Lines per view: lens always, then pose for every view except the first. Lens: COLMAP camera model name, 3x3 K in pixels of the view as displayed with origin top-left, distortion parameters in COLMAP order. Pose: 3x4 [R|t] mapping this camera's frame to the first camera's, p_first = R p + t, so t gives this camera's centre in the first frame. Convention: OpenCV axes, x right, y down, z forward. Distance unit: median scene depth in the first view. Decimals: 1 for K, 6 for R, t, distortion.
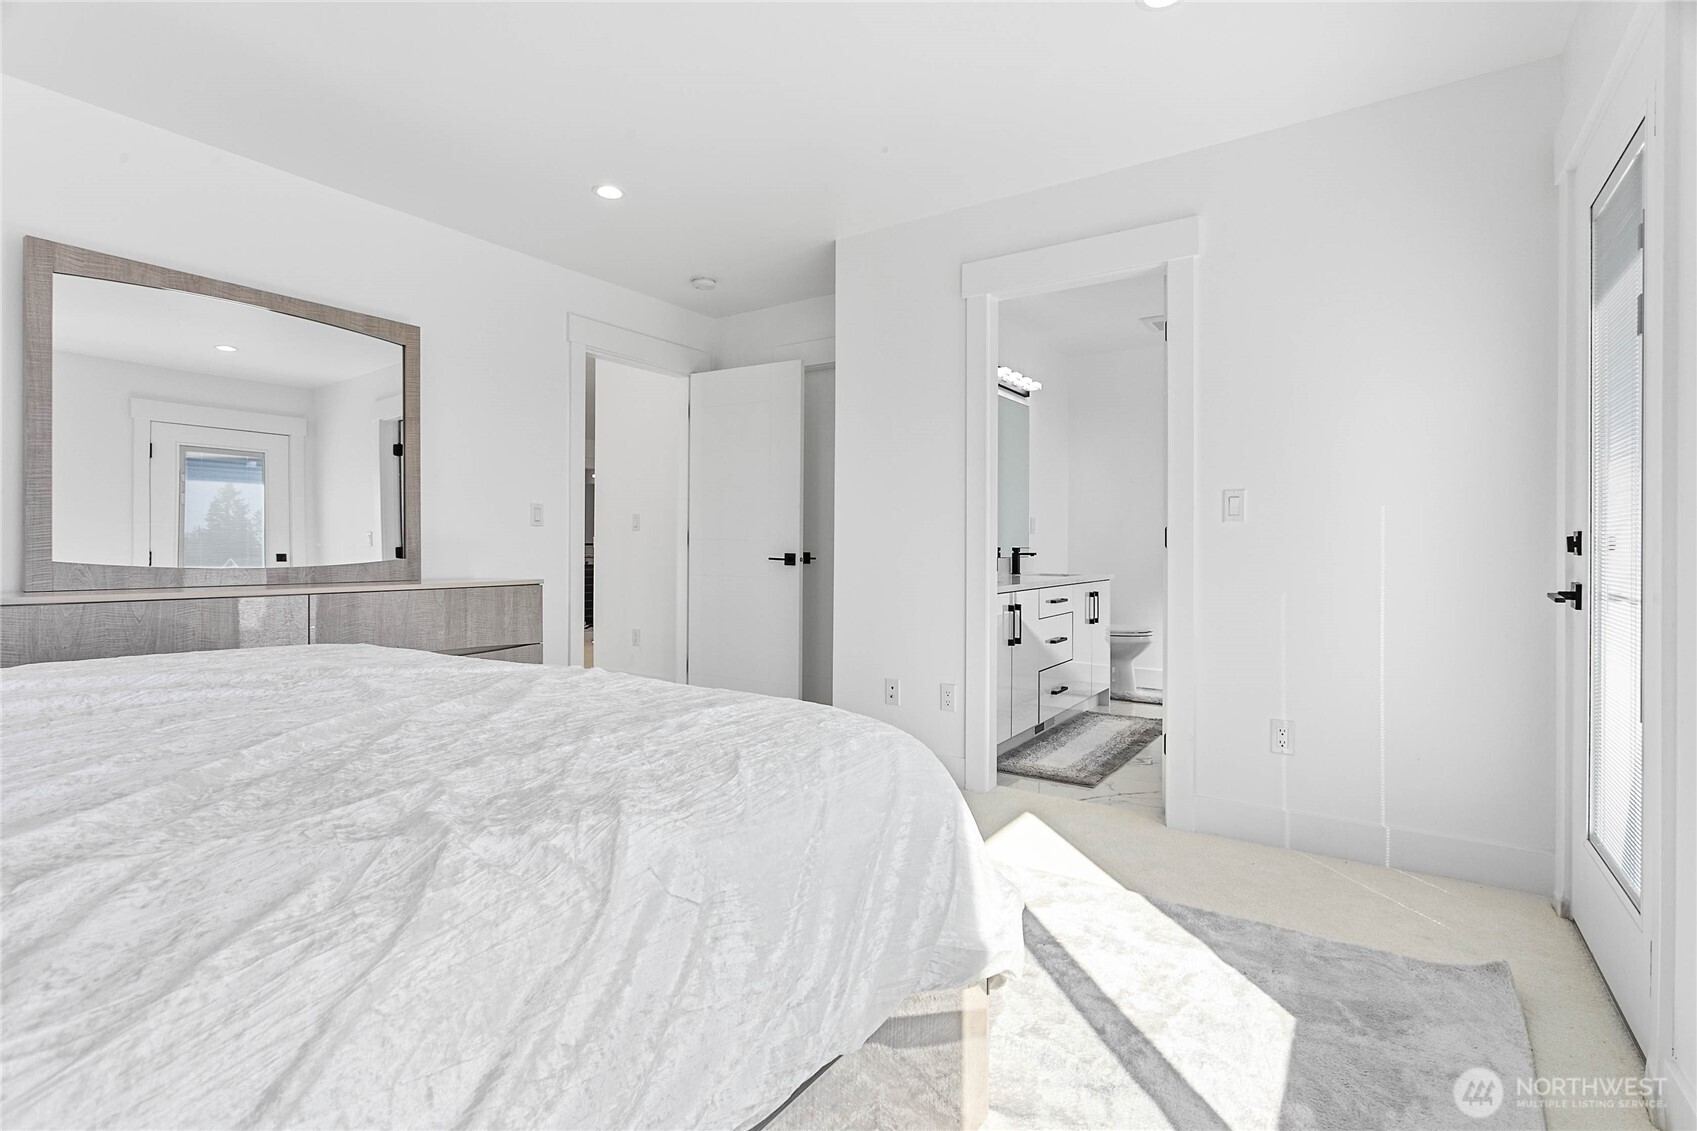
lens RADIAL K [[805.8, 0, 847.4], [0, 805.8, 562.1], [0, 0, 1]] dist [0.001007, 0.000346]
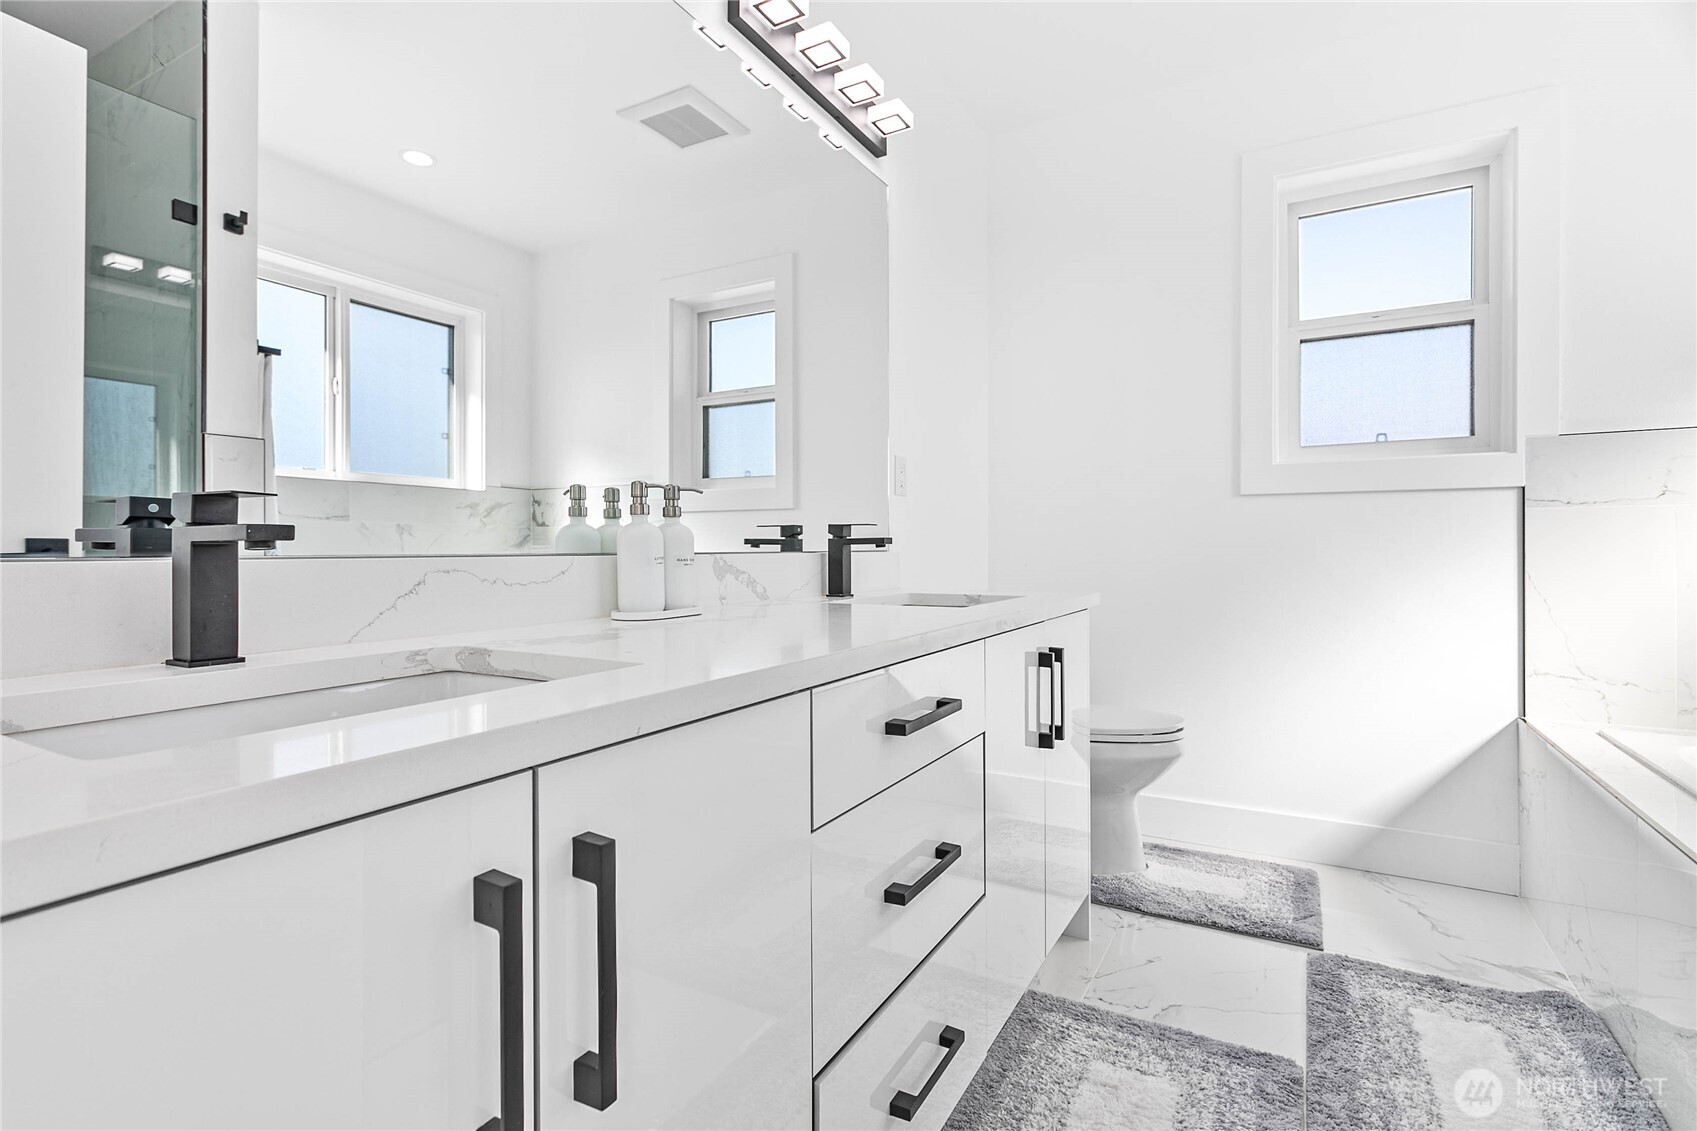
lens RADIAL K [[805.8, 0, 851.2], [0, 805.8, 557.6], [0, 0, 1]] dist [0.001007, 0.000346]
pose [[0.997414, -0.003430, 0.071794, 0.188148], [0.003979, 0.999964, -0.007506, -0.000330], [-0.071765, 0.007772, 0.997391, 0.634999]]
